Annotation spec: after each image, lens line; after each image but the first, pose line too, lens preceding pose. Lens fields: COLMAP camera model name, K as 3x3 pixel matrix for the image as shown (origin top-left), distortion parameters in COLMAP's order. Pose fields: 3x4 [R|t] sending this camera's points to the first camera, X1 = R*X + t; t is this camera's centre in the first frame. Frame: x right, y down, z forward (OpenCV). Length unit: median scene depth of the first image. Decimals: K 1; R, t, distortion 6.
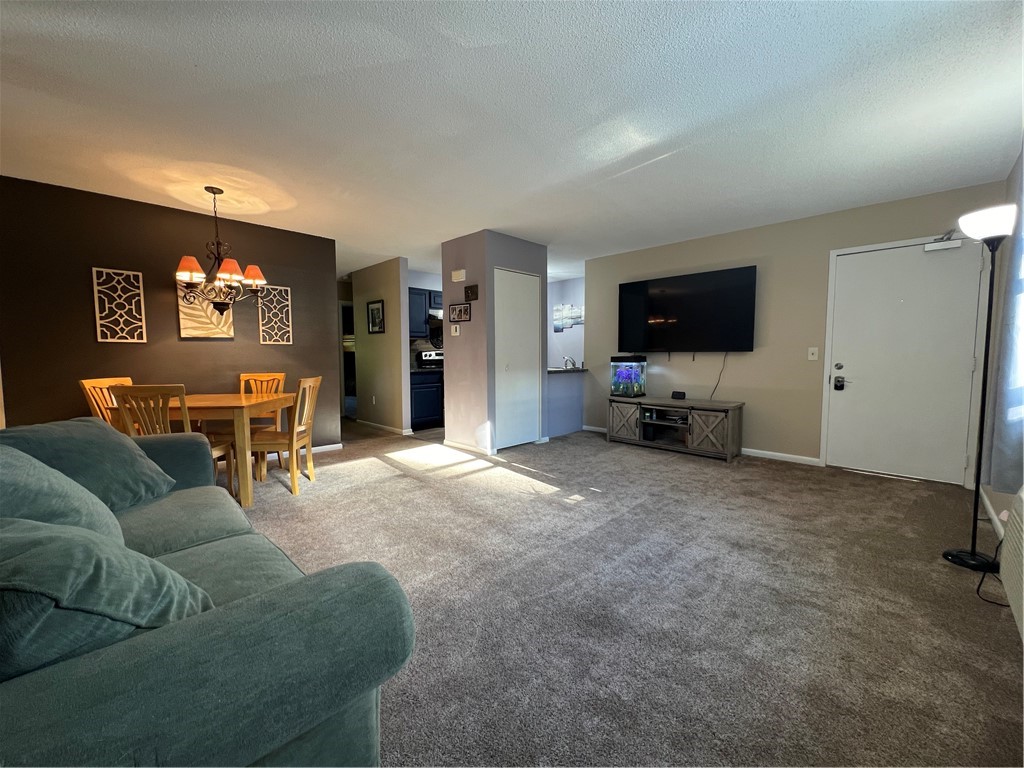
lens RADIAL K [[409.2, 0, 514.5], [0, 409.2, 384.7], [0, 0, 1]] dist [0.000806, 0.000101]
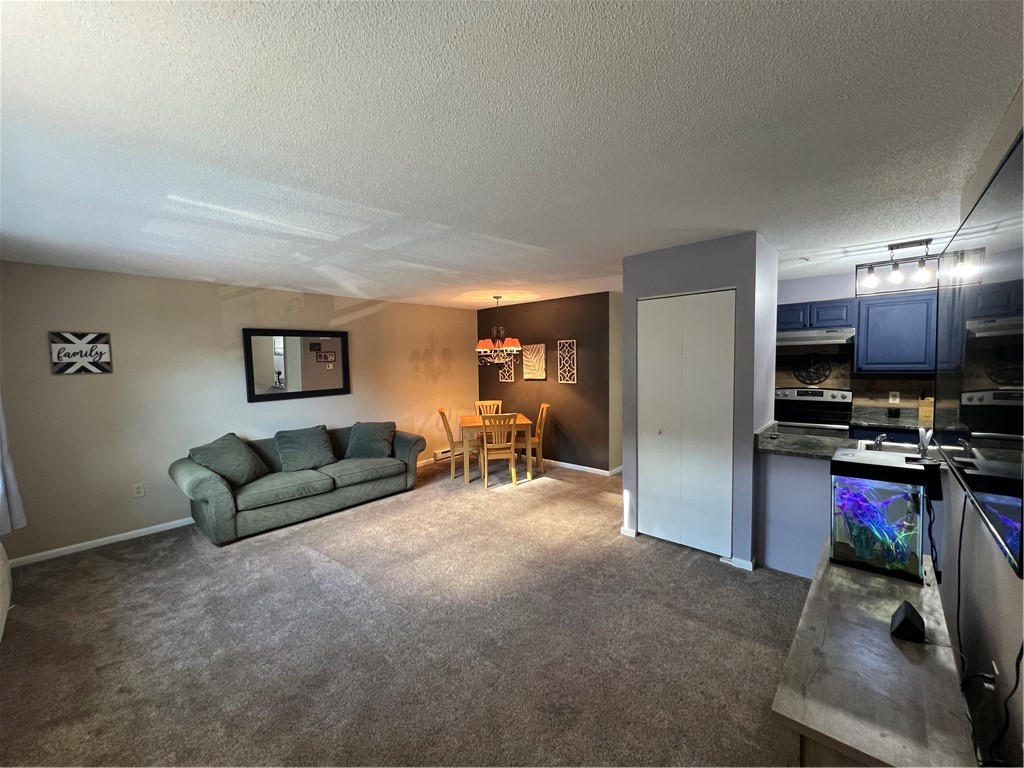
lens RADIAL K [[409.2, 0, 514.1], [0, 409.2, 388.3], [0, 0, 1]] dist [0.000806, 0.000101]
pose [[0.049945, 0.077039, -0.995776, 0.752622], [-0.047209, 0.996088, 0.074695, -0.175242], [0.997636, 0.043279, 0.053386, 0.760438]]
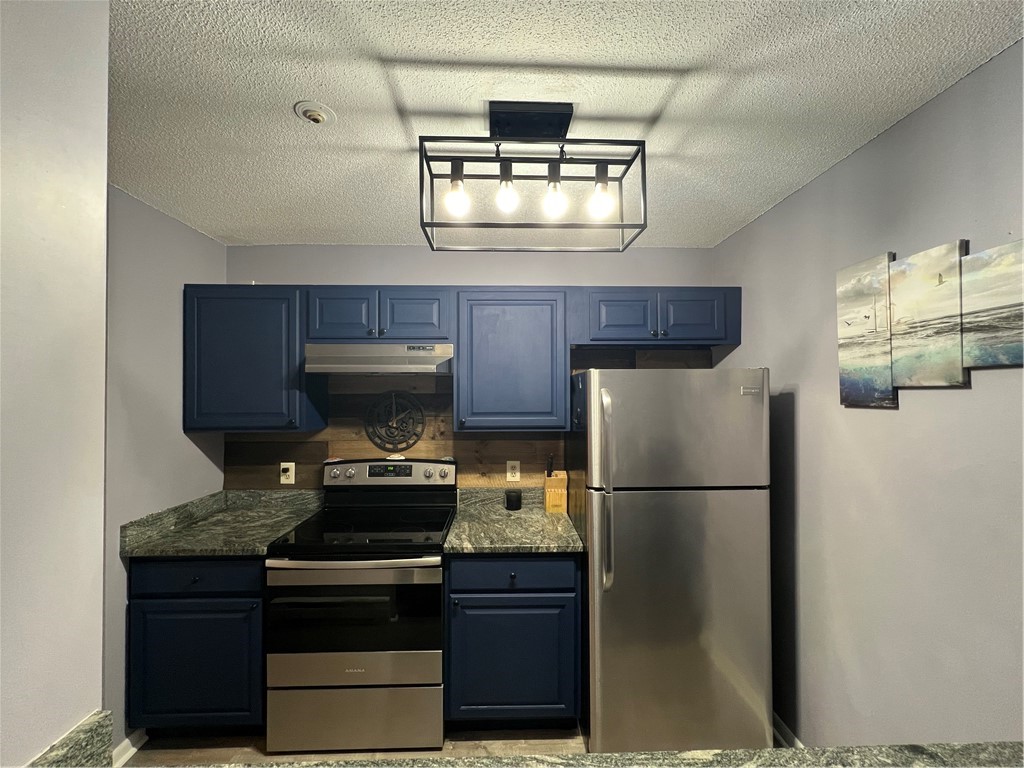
lens RADIAL K [[409.2, 0, 514.1], [0, 409.2, 382.9], [0, 0, 1]] dist [0.000806, 0.000101]
pose [[0.720273, -0.004410, -0.693676, 0.211842], [-0.050982, 0.996939, -0.059275, -0.210470], [0.691814, 0.078059, 0.717844, 1.312264]]
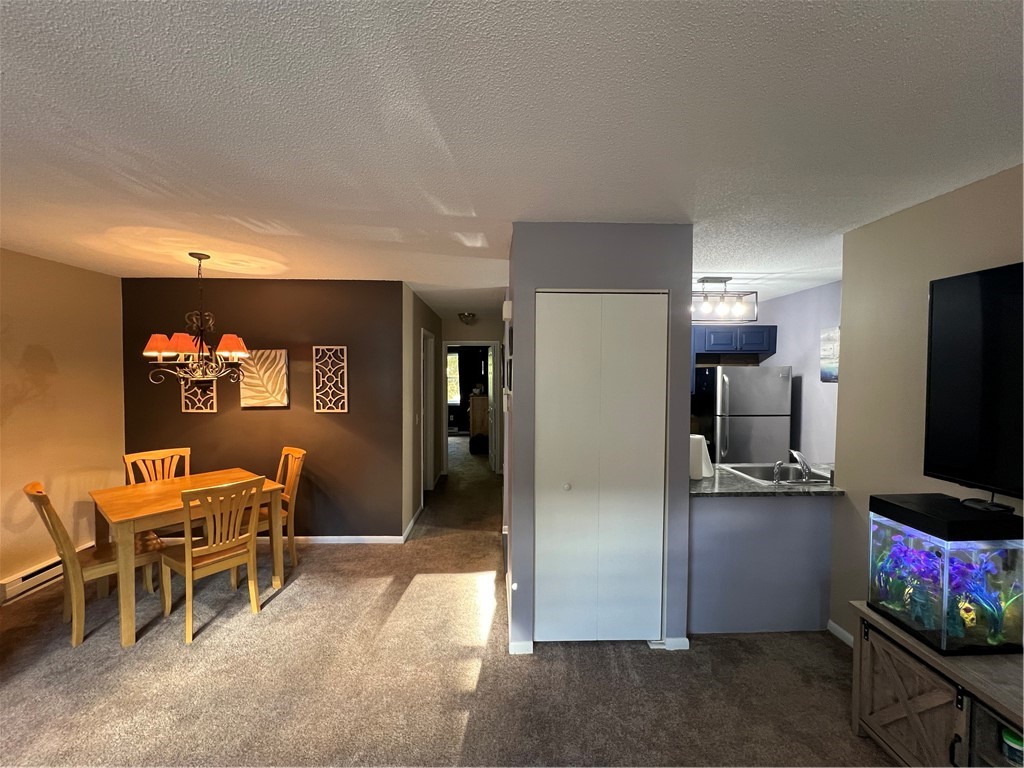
lens RADIAL K [[409.2, 0, 513.9], [0, 409.2, 387.2], [0, 0, 1]] dist [0.000806, 0.000101]
pose [[0.727397, 0.035363, -0.685305, 0.298225], [-0.056561, 0.998363, -0.008518, -0.167798], [0.683882, 0.044957, 0.728206, 0.635176]]
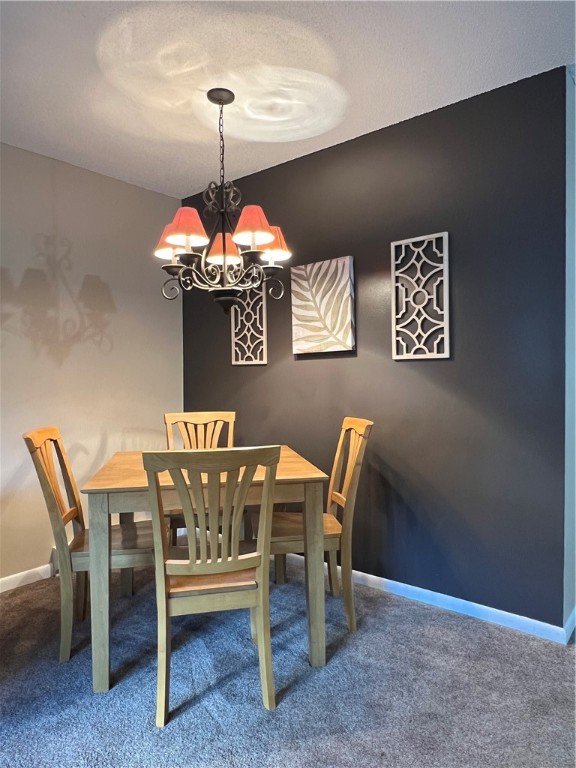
lens RADIAL K [[515.6, 0, 290.3], [0, 515.6, 383.7], [0, 0, 1]] dist [0.002250, -0.006251]
pose [[0.097250, 0.023417, -0.994984, -0.001784], [-0.057856, 0.998166, 0.017837, -0.072840], [0.993577, 0.055831, 0.098427, 0.800351]]
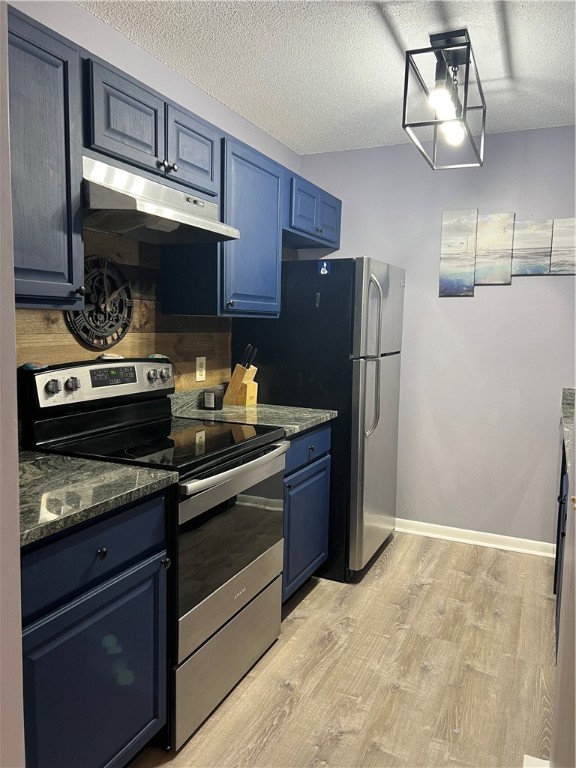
lens RADIAL K [[586.7, 0, 287.7], [0, 586.7, 386.4], [0, 0, 1]] dist [0.014416, 0.001274]
pose [[0.938736, -0.009446, 0.344507, -0.319898], [-0.005591, 0.999075, 0.042629, -0.132057], [-0.344591, -0.041944, 0.937815, 1.049317]]
